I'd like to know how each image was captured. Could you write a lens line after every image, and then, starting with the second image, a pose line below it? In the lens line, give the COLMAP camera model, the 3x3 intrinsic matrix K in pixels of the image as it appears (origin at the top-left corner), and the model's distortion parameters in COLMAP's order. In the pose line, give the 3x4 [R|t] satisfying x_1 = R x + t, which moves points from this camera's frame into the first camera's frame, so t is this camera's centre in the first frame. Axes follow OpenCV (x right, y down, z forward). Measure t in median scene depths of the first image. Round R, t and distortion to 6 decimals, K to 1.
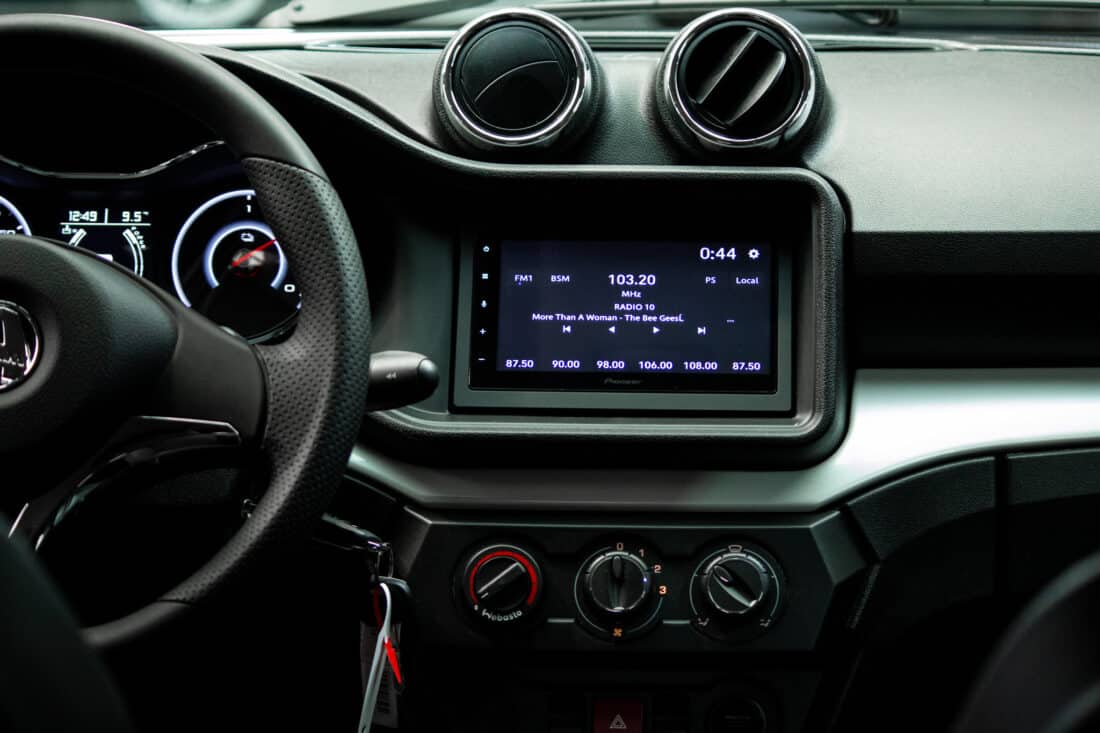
lens RADIAL K [[3110.6, 0, 550.0], [0, 3110.6, 366.5], [0, 0, 1]] dist [-0.242078, 1.834975]
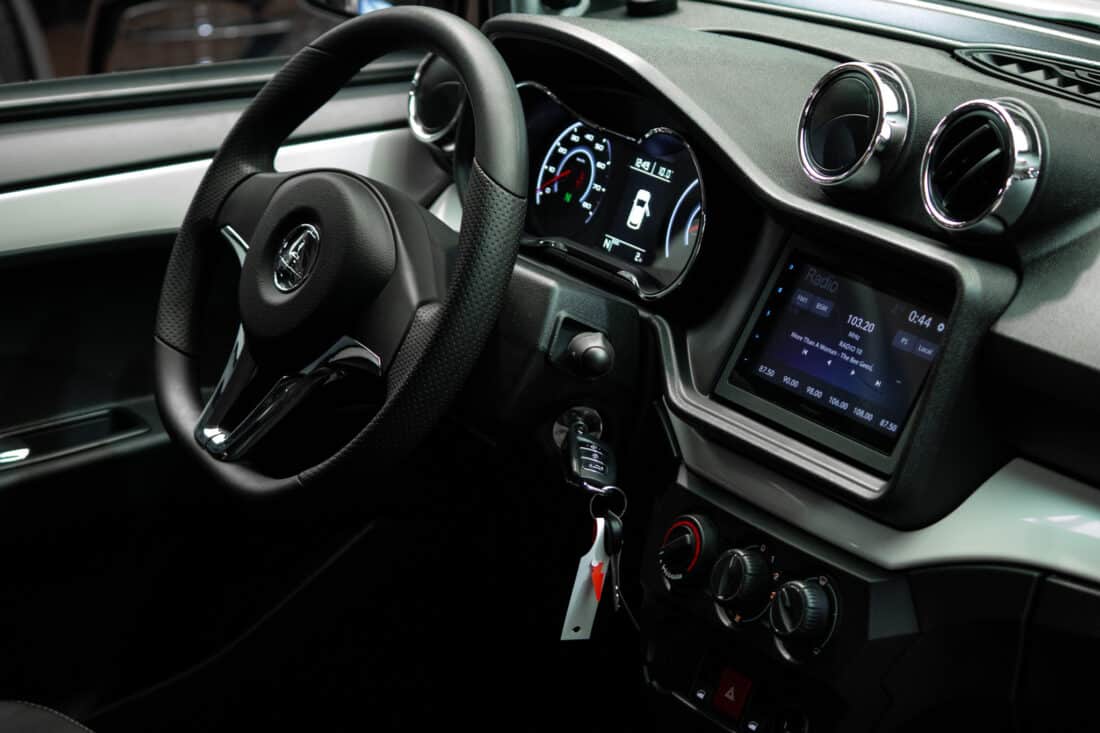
lens RADIAL K [[3110.6, 0, 550.0], [0, 3110.6, 366.5], [0, 0, 1]] dist [-0.242078, 1.834975]
pose [[0.577727, 0.250856, -0.776726, 0.829676], [-0.158846, 0.967962, 0.194469, -0.211650], [0.800625, 0.011030, 0.599065, 0.248718]]
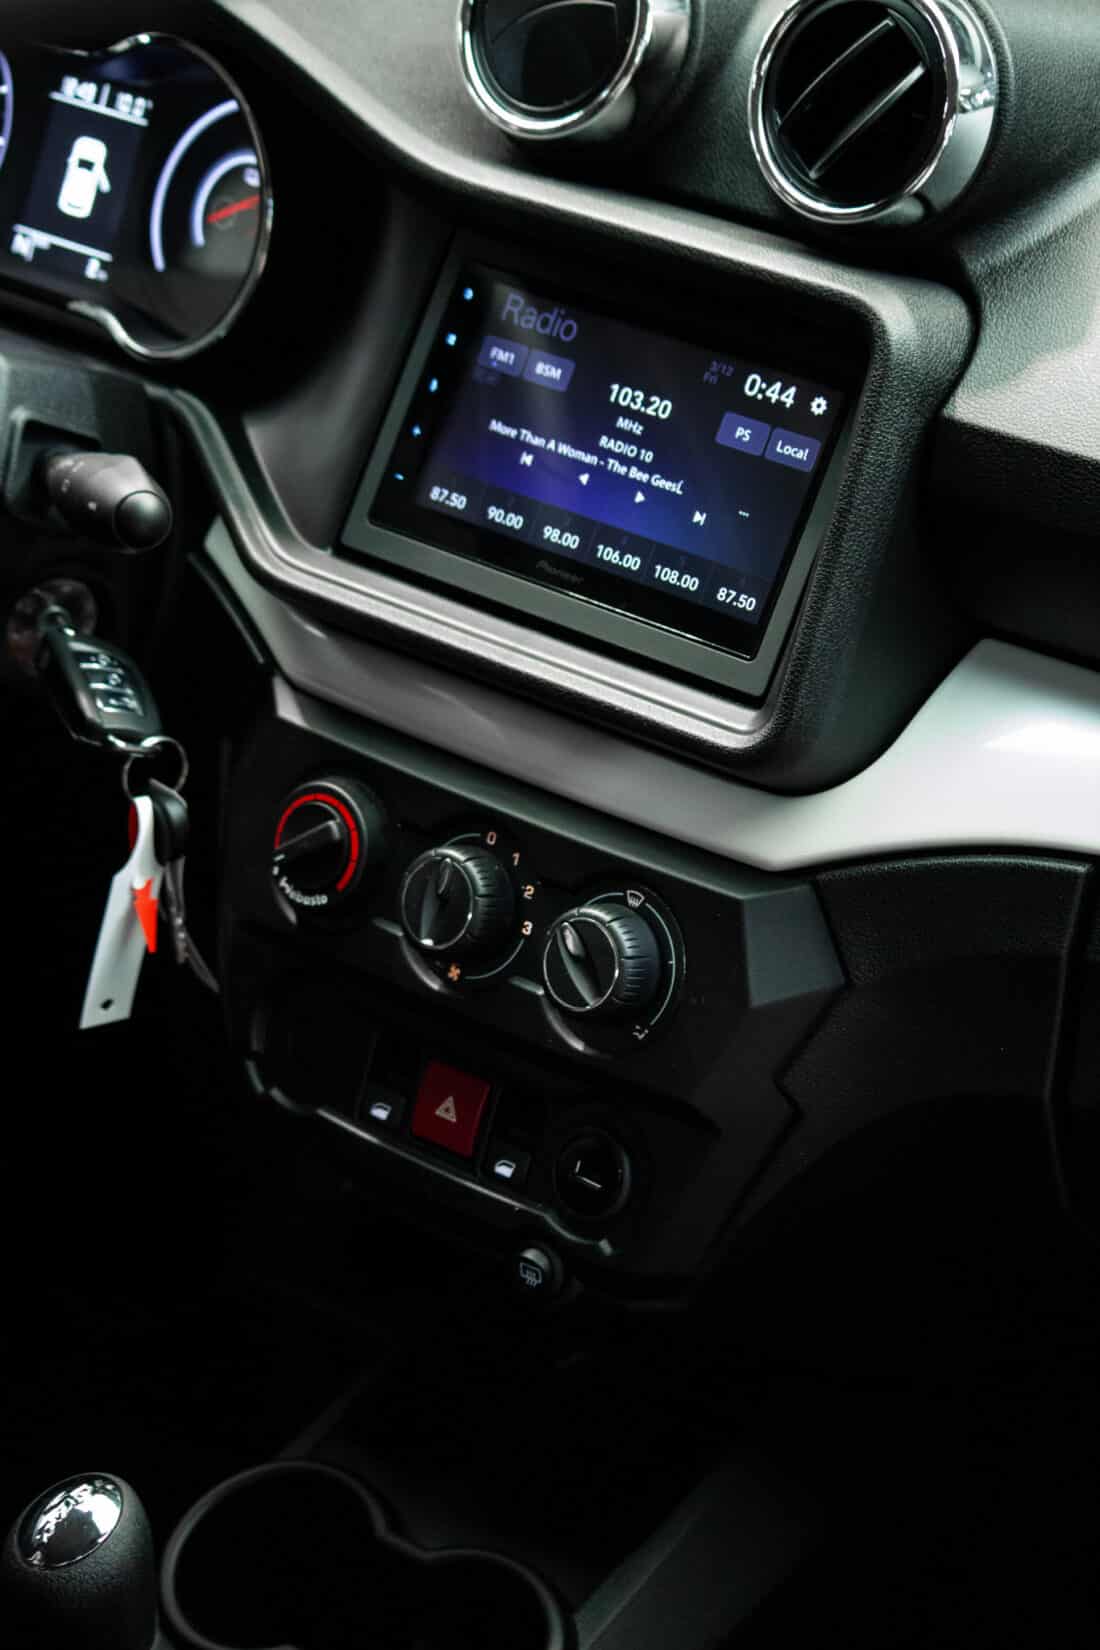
lens RADIAL K [[4665.9, 0, 765.9], [0, 4665.9, 826.4], [0, 0, 1]] dist [-0.242078, 1.834975]
pose [[0.808717, 0.279476, -0.517561, 0.525117], [-0.138798, 0.945735, 0.293805, -0.214446], [0.571586, -0.165768, 0.803623, 0.294727]]
